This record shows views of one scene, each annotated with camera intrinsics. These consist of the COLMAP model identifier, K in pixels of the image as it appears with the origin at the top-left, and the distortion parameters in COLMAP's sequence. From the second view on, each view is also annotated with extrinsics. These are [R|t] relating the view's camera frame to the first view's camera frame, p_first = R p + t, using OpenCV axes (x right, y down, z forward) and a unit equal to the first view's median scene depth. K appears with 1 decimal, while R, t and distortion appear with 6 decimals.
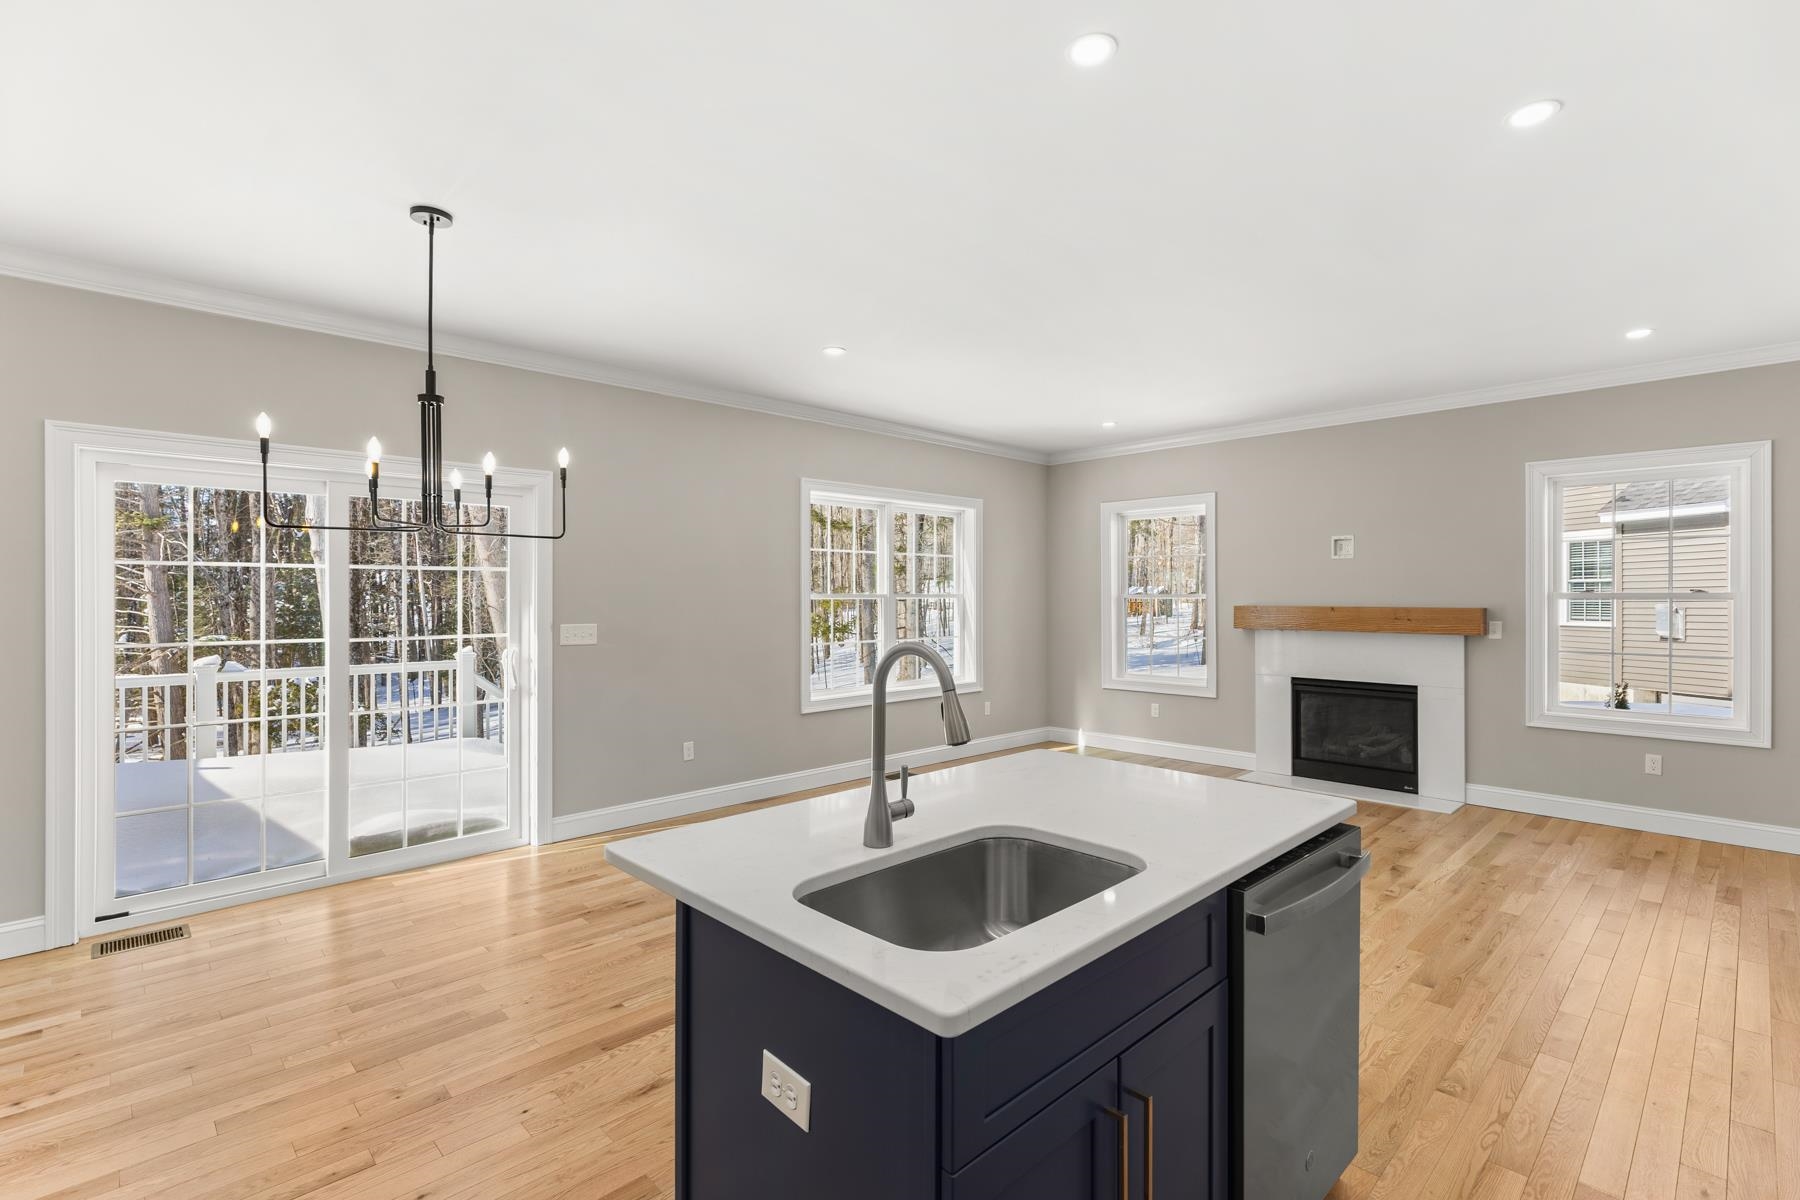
lens RADIAL K [[830.4, 0, 896.2], [0, 830.4, 593.0], [0, 0, 1]] dist [-0.000092, -0.000539]
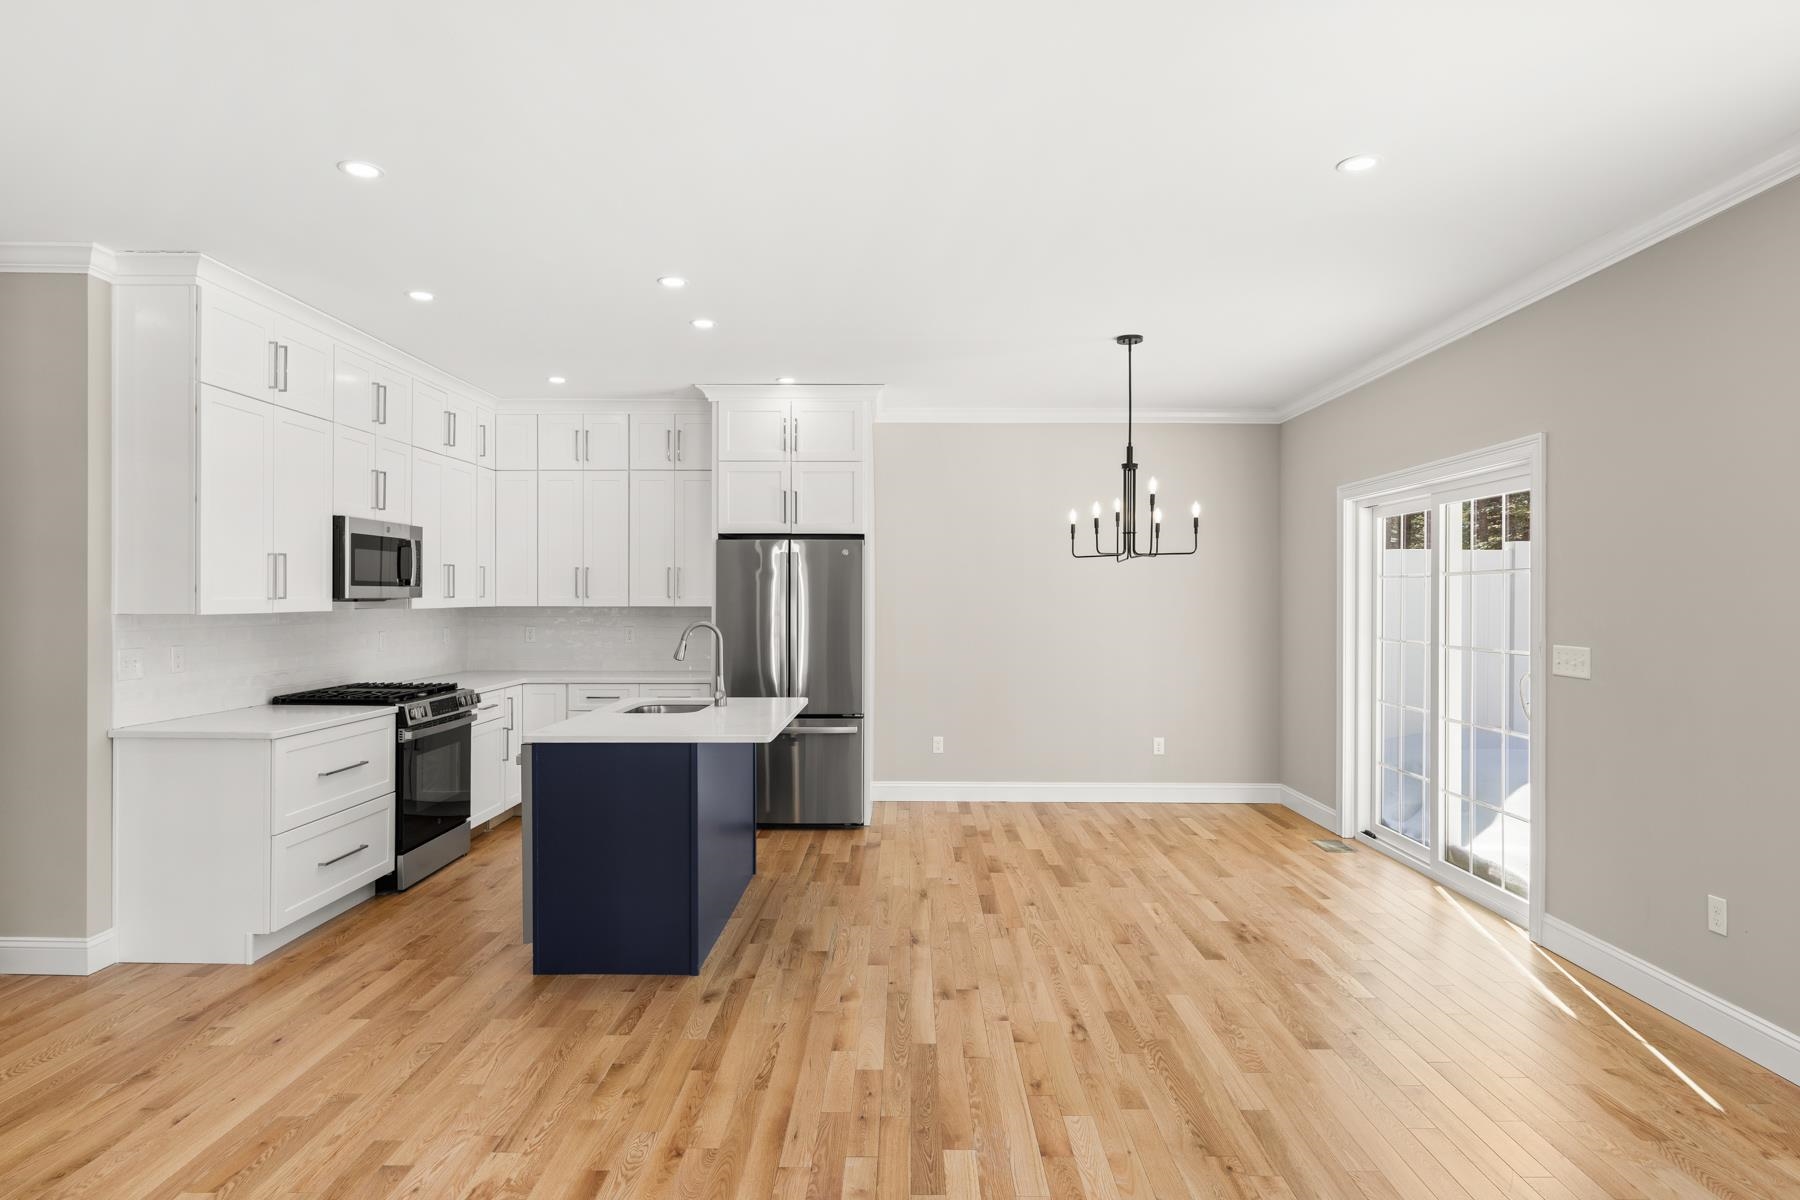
lens RADIAL K [[1007.4, 0, 900.0], [0, 1007.4, 600.0], [0, 0, 1]] dist [0.000246, -0.000161]
pose [[-0.701108, 0.000385, -0.713055, 0.900715], [-0.000260, 1.000000, 0.000795, -0.002388], [0.713055, 0.000743, -0.701107, 1.815529]]
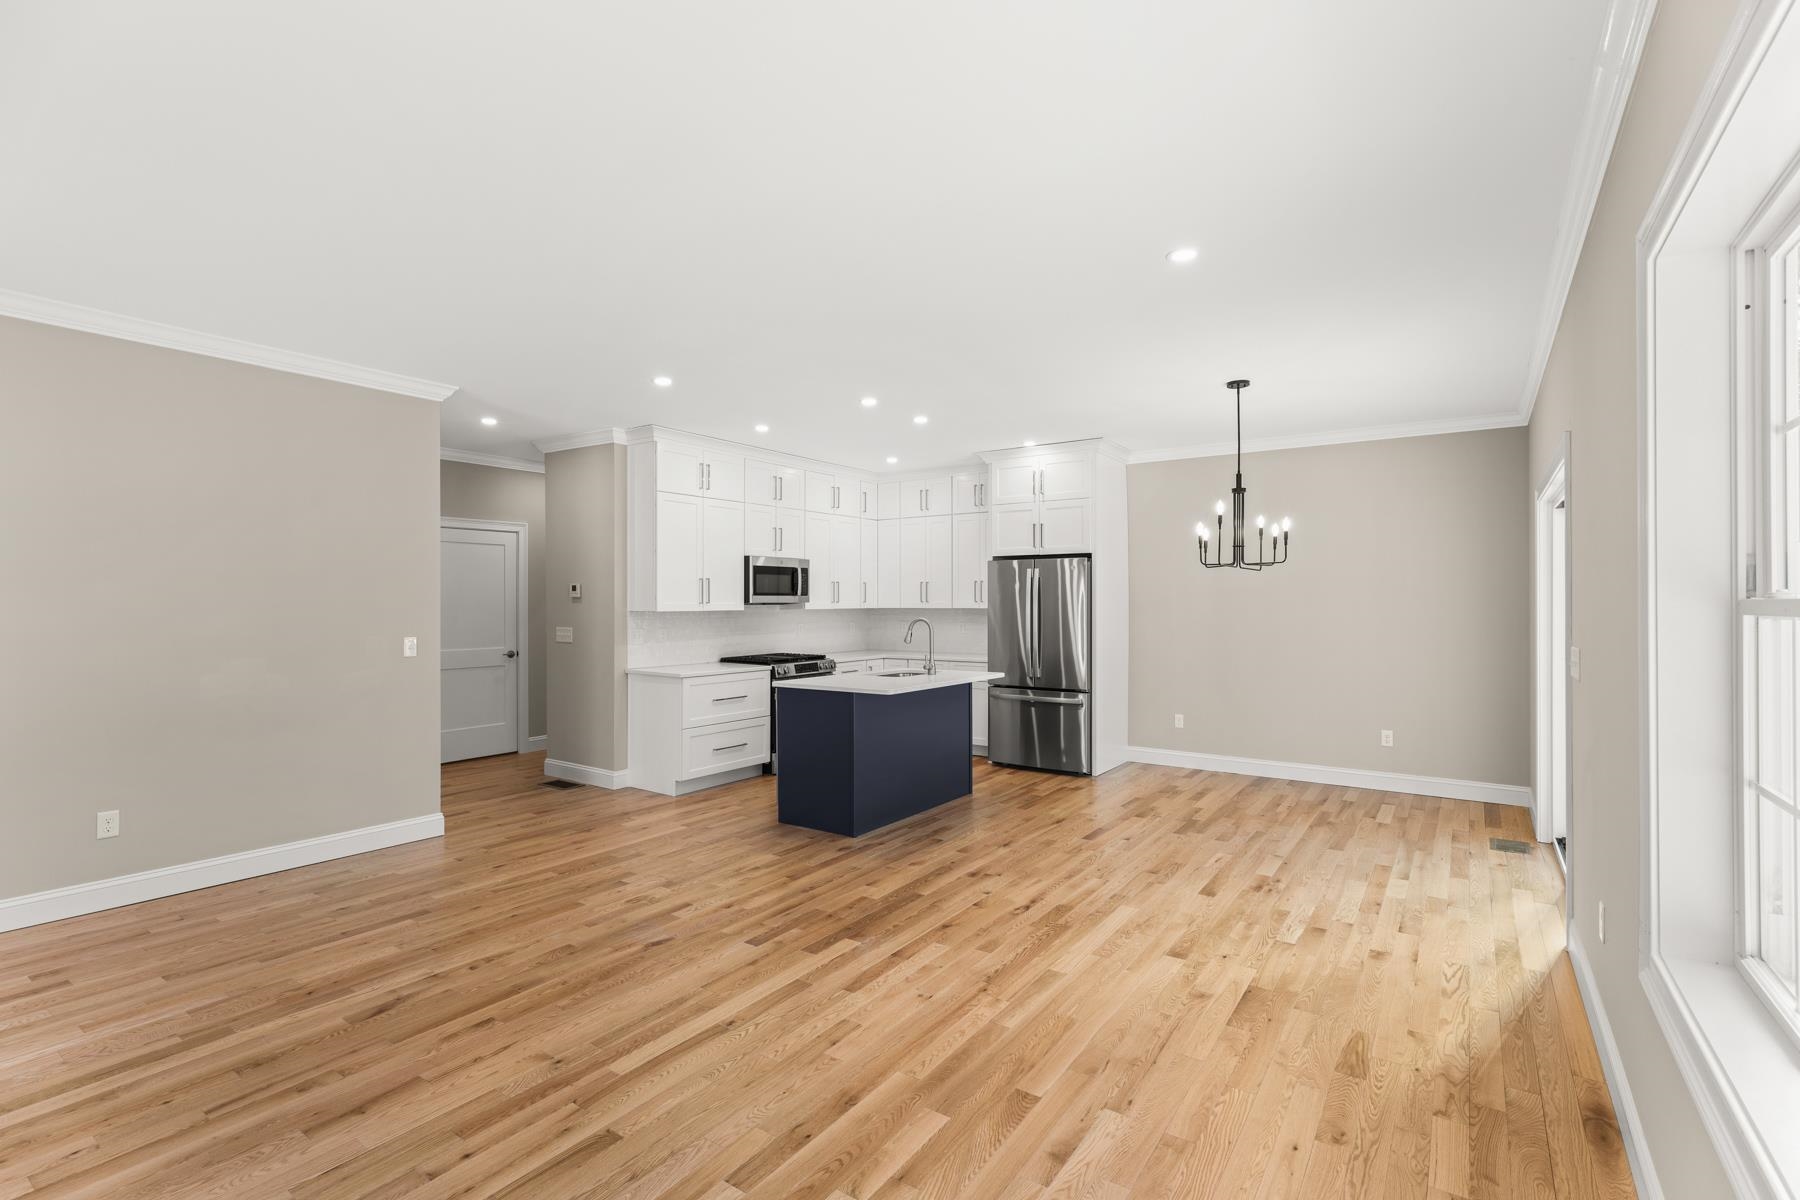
lens RADIAL K [[818.7, 0, 900.0], [0, 818.7, 600.0], [0, 0, 1]] dist [-0.000964, -0.000019]
pose [[-0.980651, 0.000134, -0.195762, 0.427154], [0.001430, 0.999978, -0.006481, 0.003502], [0.195757, -0.006635, -0.980630, 2.357318]]
